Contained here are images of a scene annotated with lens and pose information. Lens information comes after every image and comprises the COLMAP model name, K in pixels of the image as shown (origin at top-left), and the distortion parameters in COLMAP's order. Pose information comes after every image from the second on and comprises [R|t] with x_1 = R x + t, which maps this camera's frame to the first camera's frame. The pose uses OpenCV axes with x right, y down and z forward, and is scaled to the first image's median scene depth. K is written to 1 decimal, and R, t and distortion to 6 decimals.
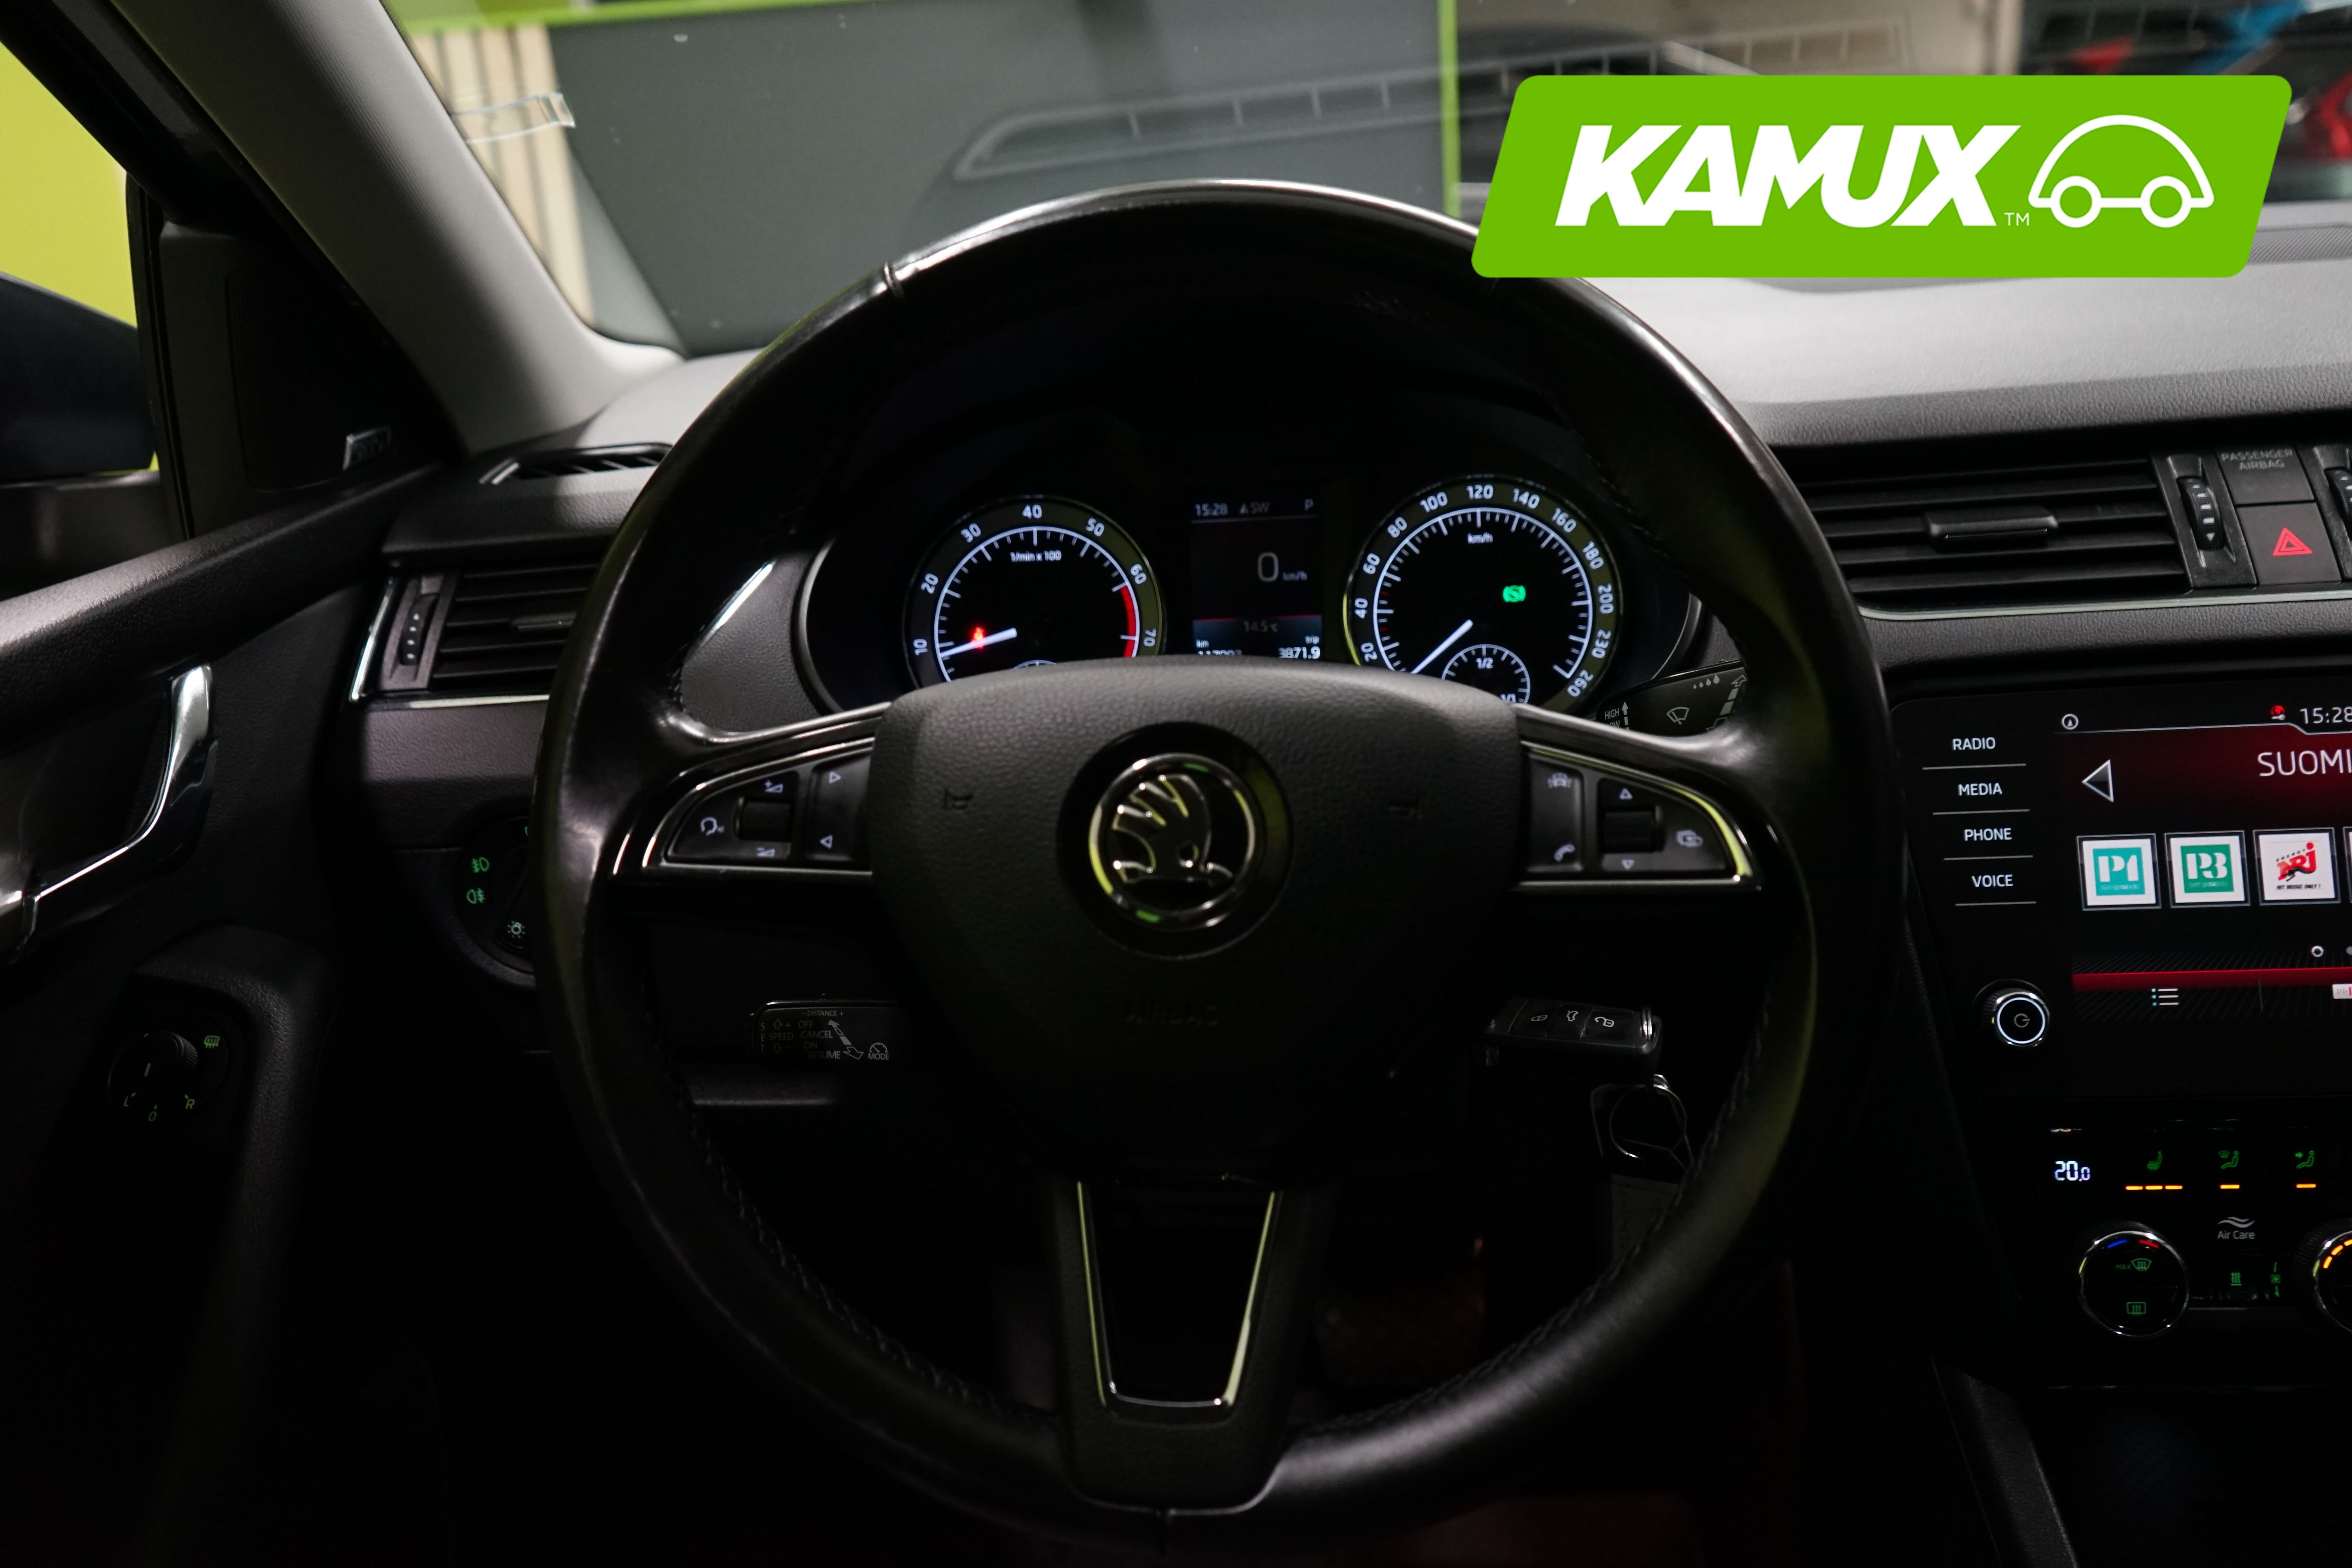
lens RADIAL K [[1905.3, 0, 1176.0], [0, 1905.3, 784.0], [0, 0, 1]] dist [-0.006964, 0.011745]
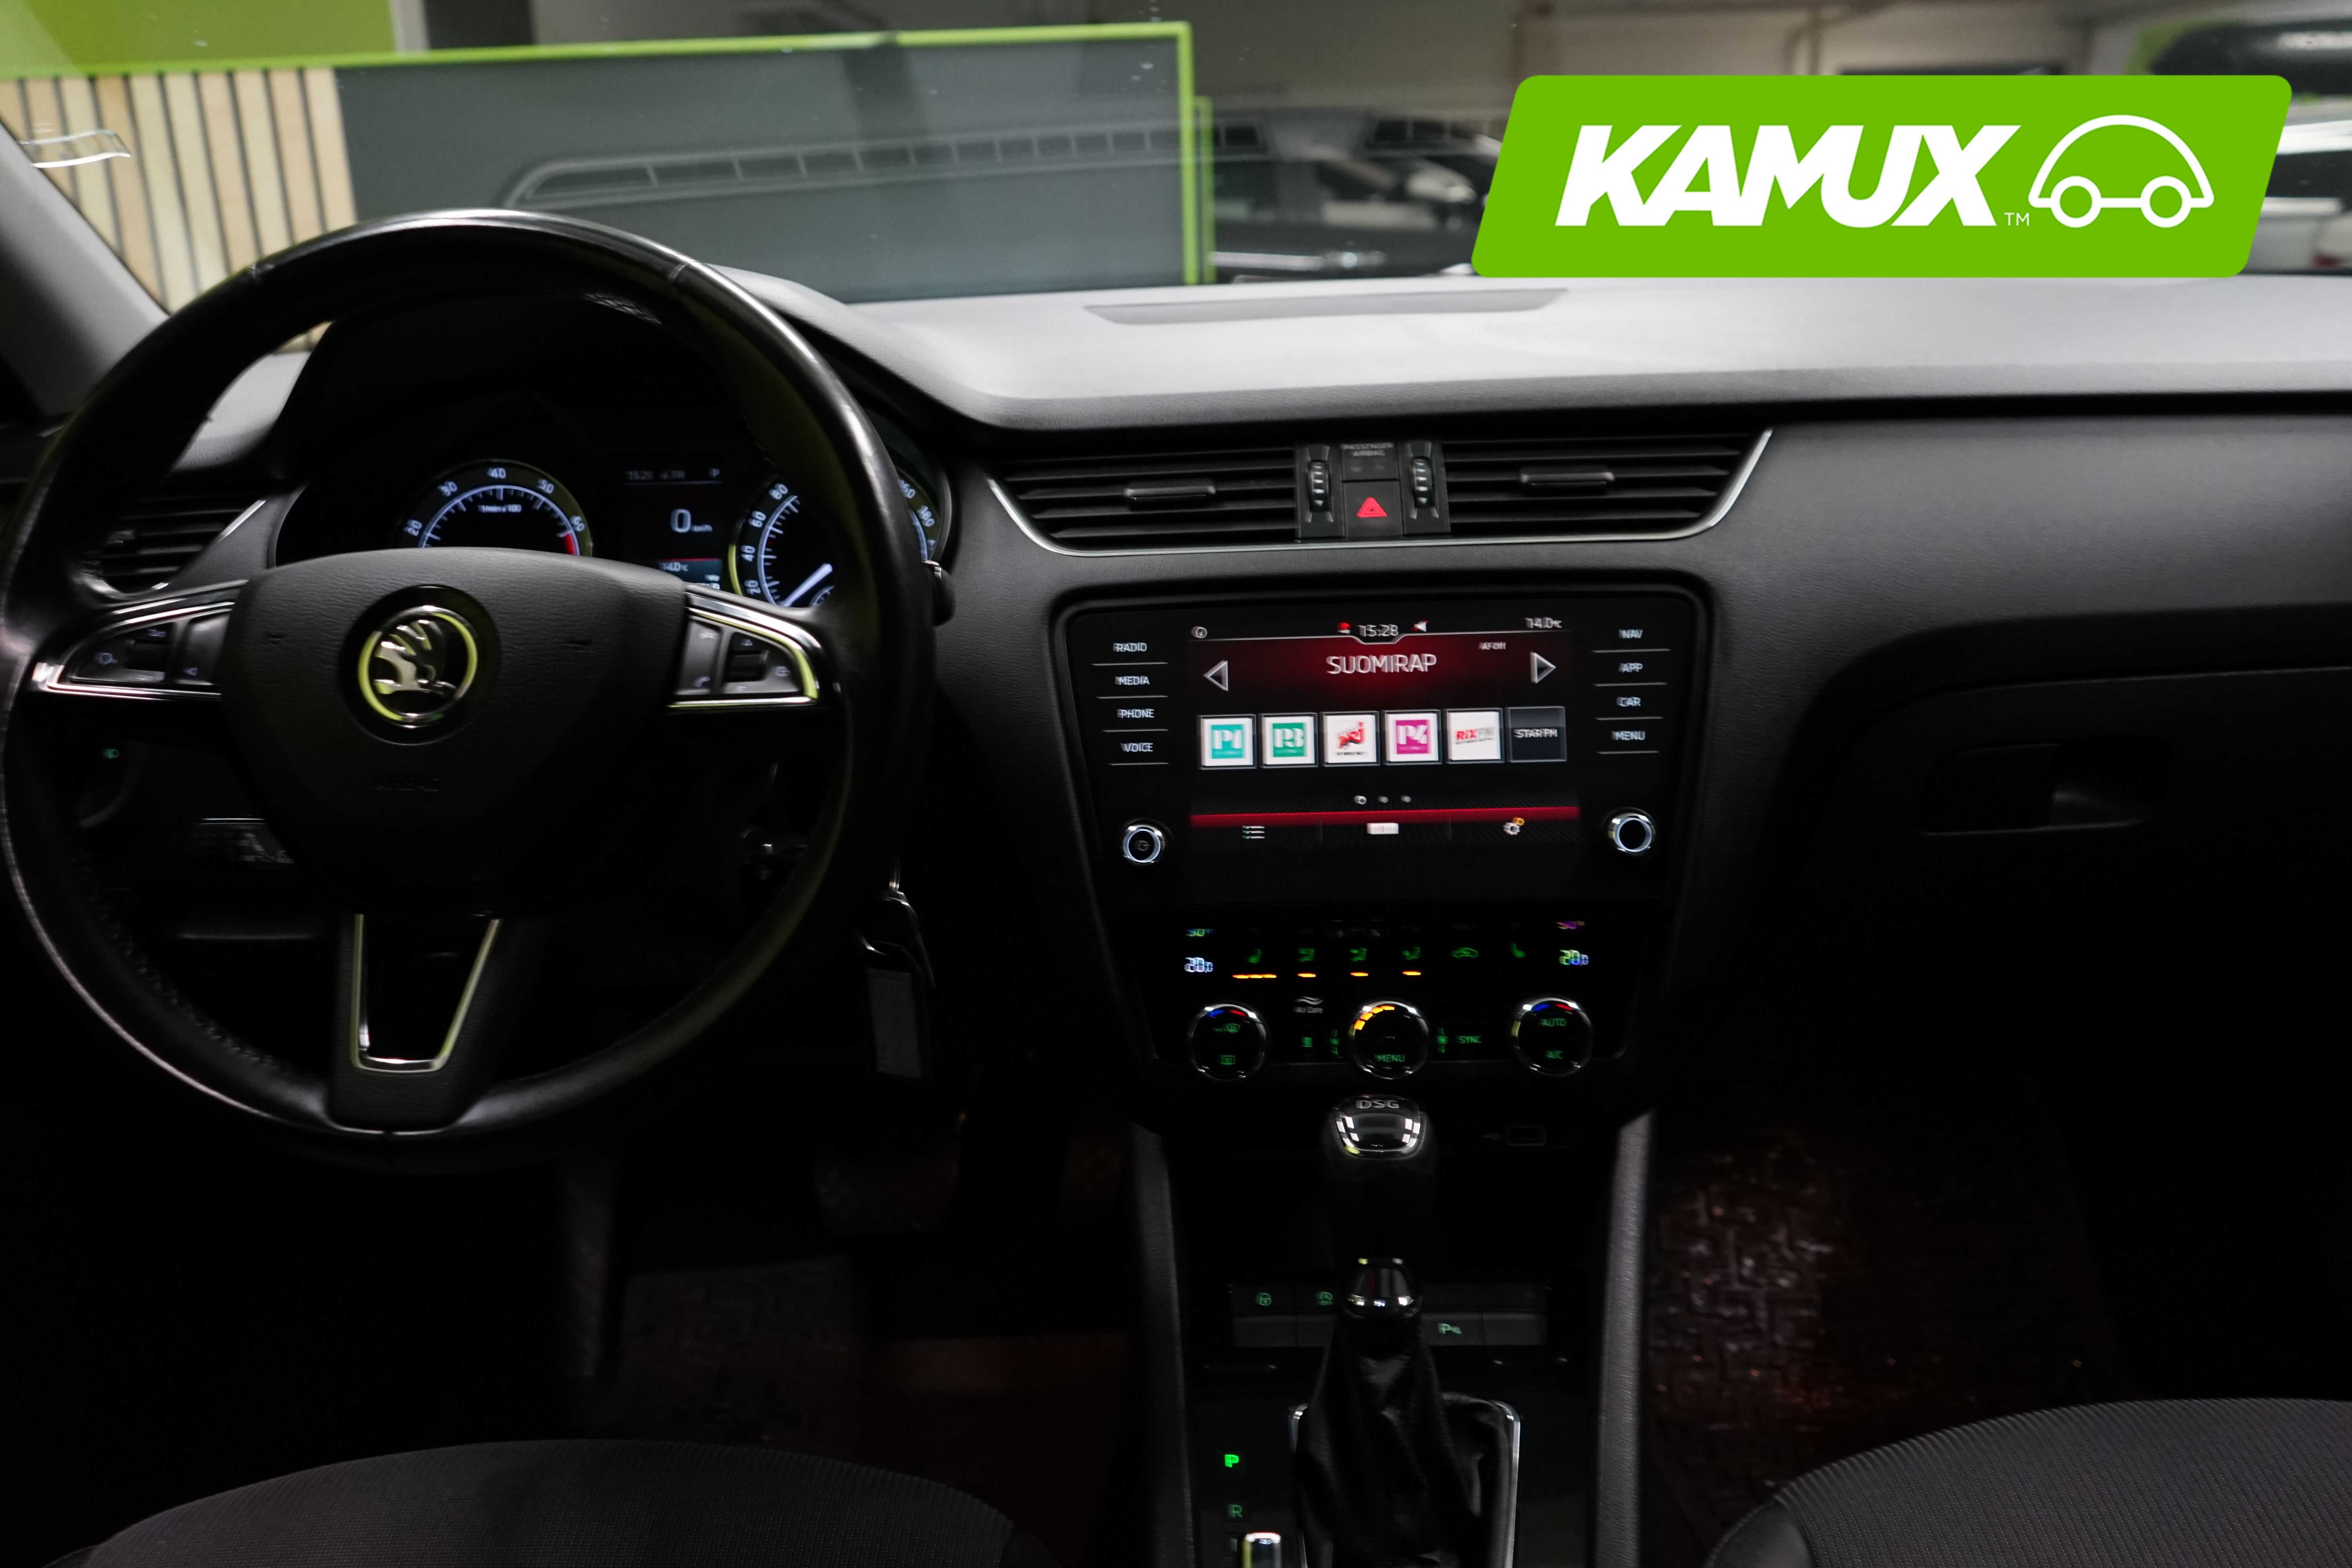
lens RADIAL K [[1893.7, 0, 1176.0], [0, 1893.7, 784.0], [0, 0, 1]] dist [-0.017387, 0.010823]
pose [[0.997218, 0.018852, 0.072122, 0.359989], [-0.016706, 0.999403, -0.030247, 0.117497], [-0.072649, 0.028958, 0.996937, -0.346800]]
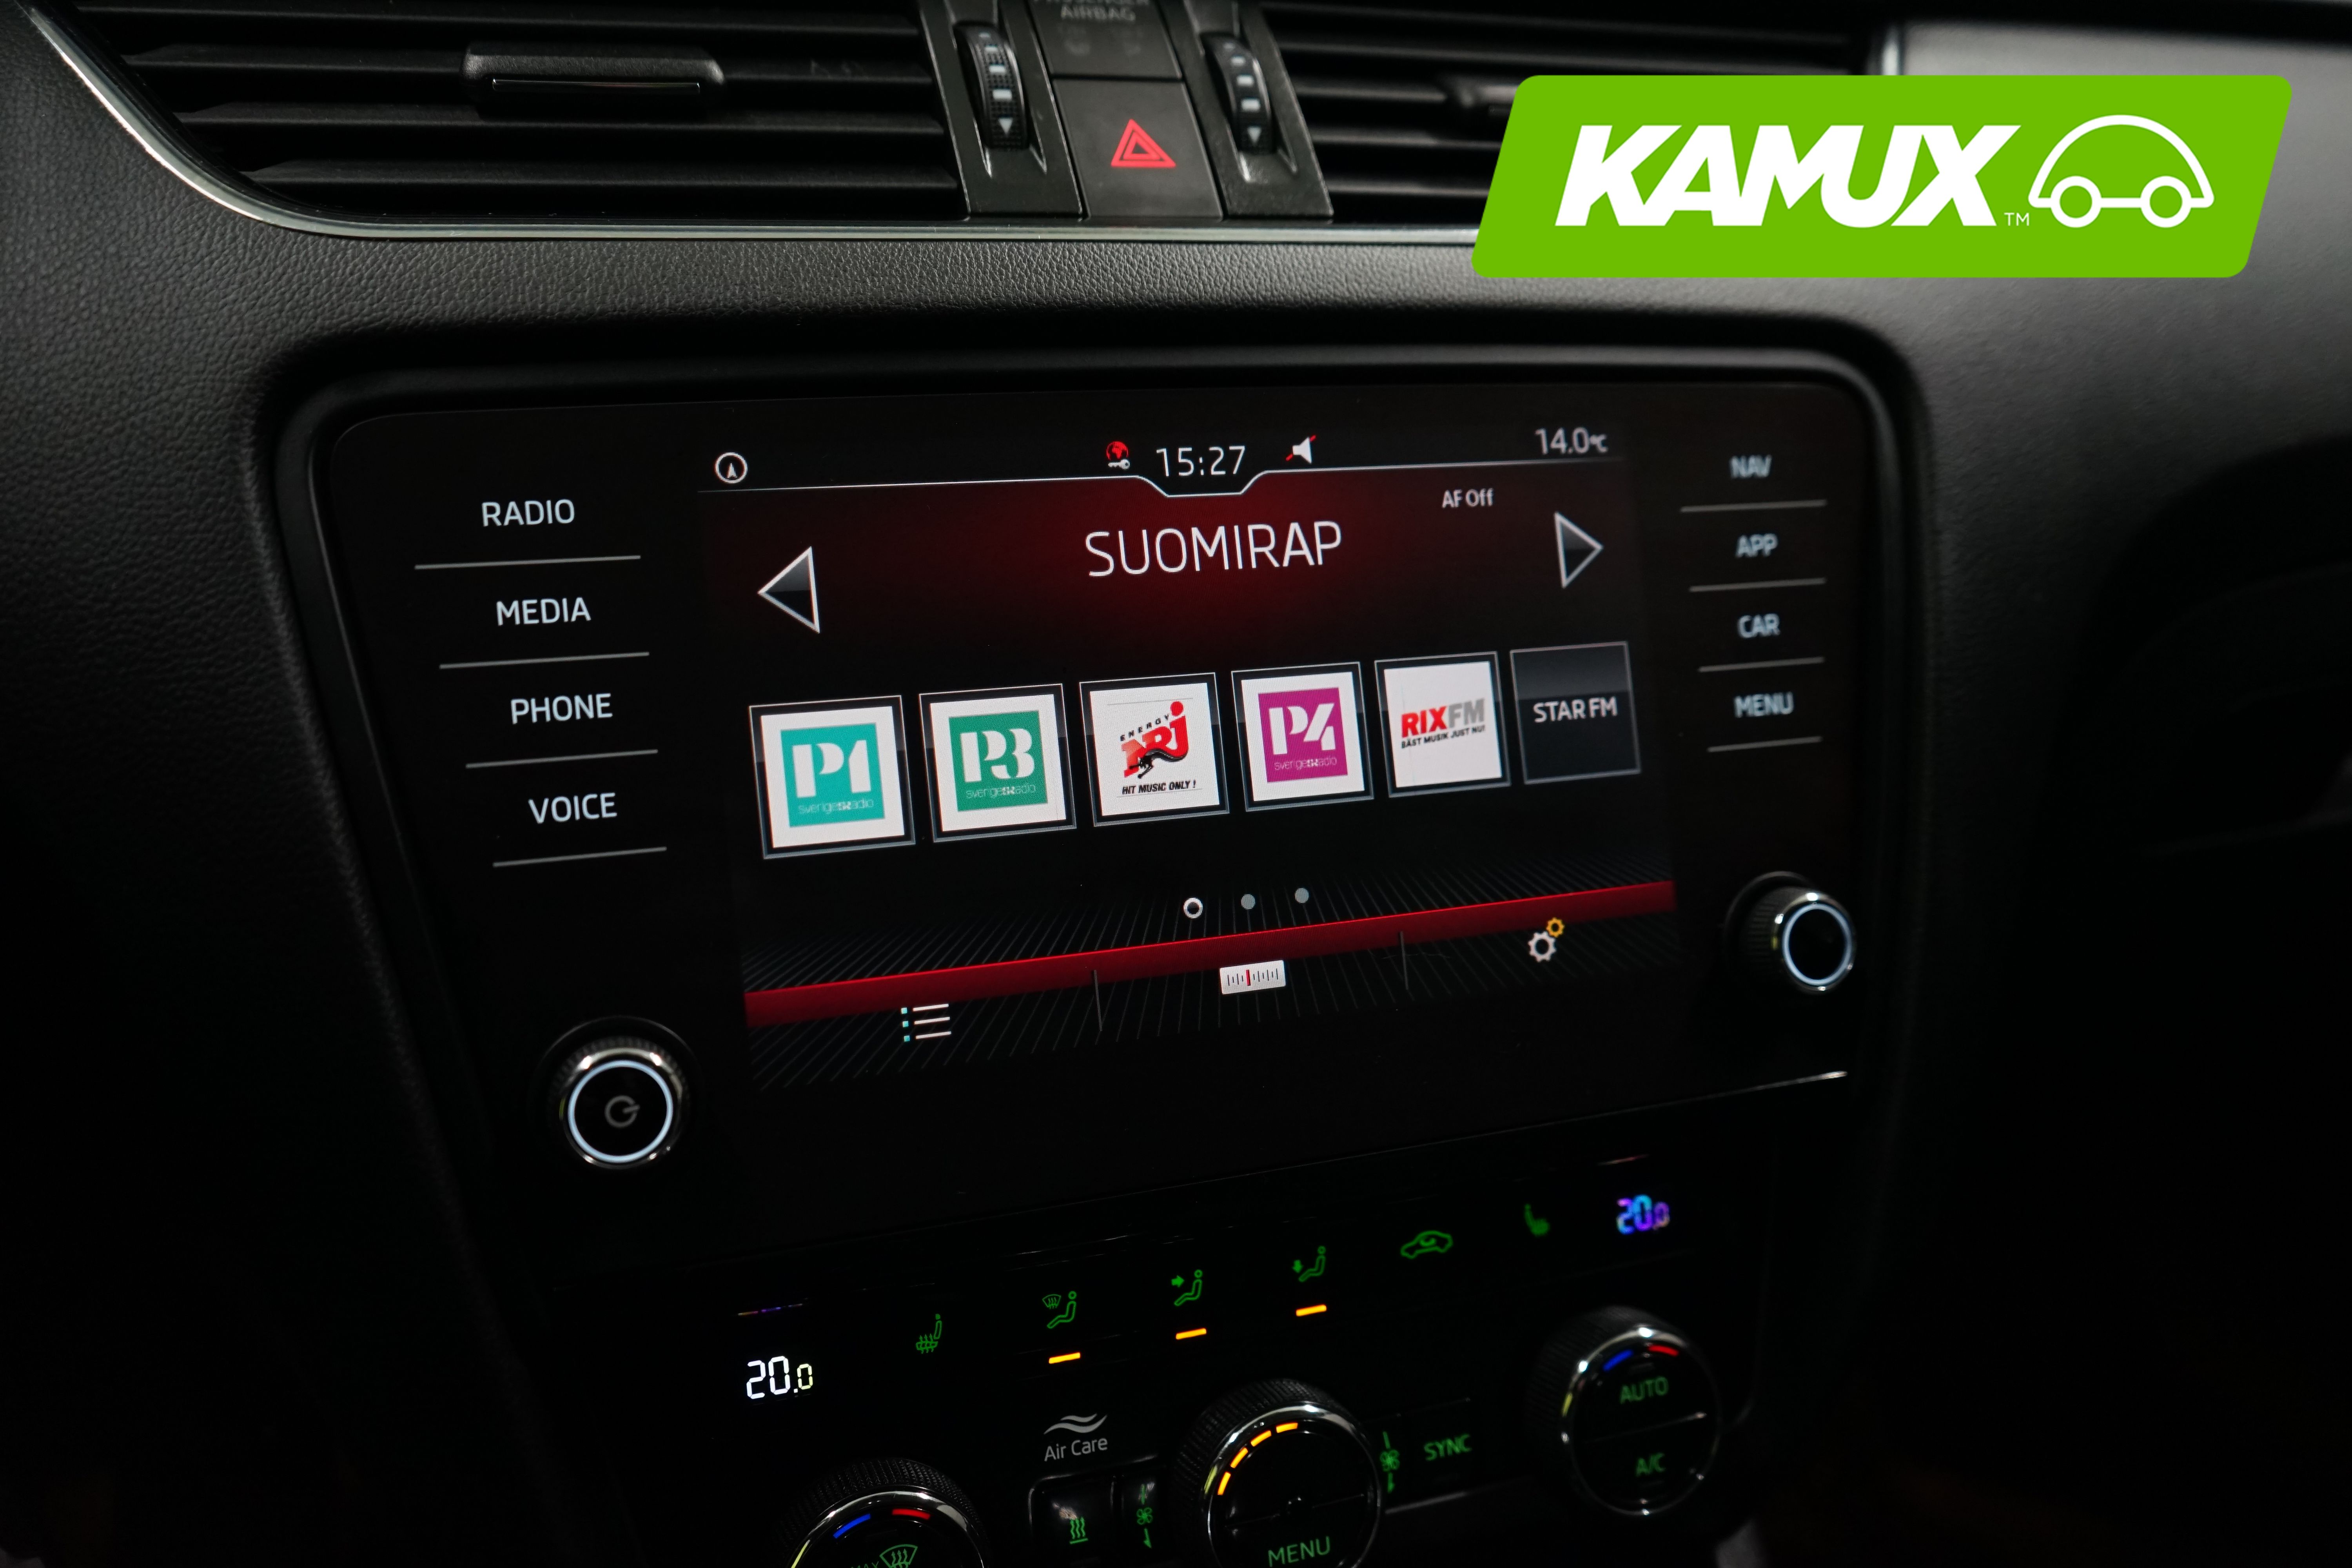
lens RADIAL K [[1905.3, 0, 1176.0], [0, 1905.3, 784.0], [0, 0, 1]] dist [-0.006964, 0.011745]
pose [[0.893921, -0.053419, 0.445029, 0.354587], [0.028224, 0.997611, 0.063054, 0.019855], [-0.447334, -0.043805, 0.893293, 0.520567]]
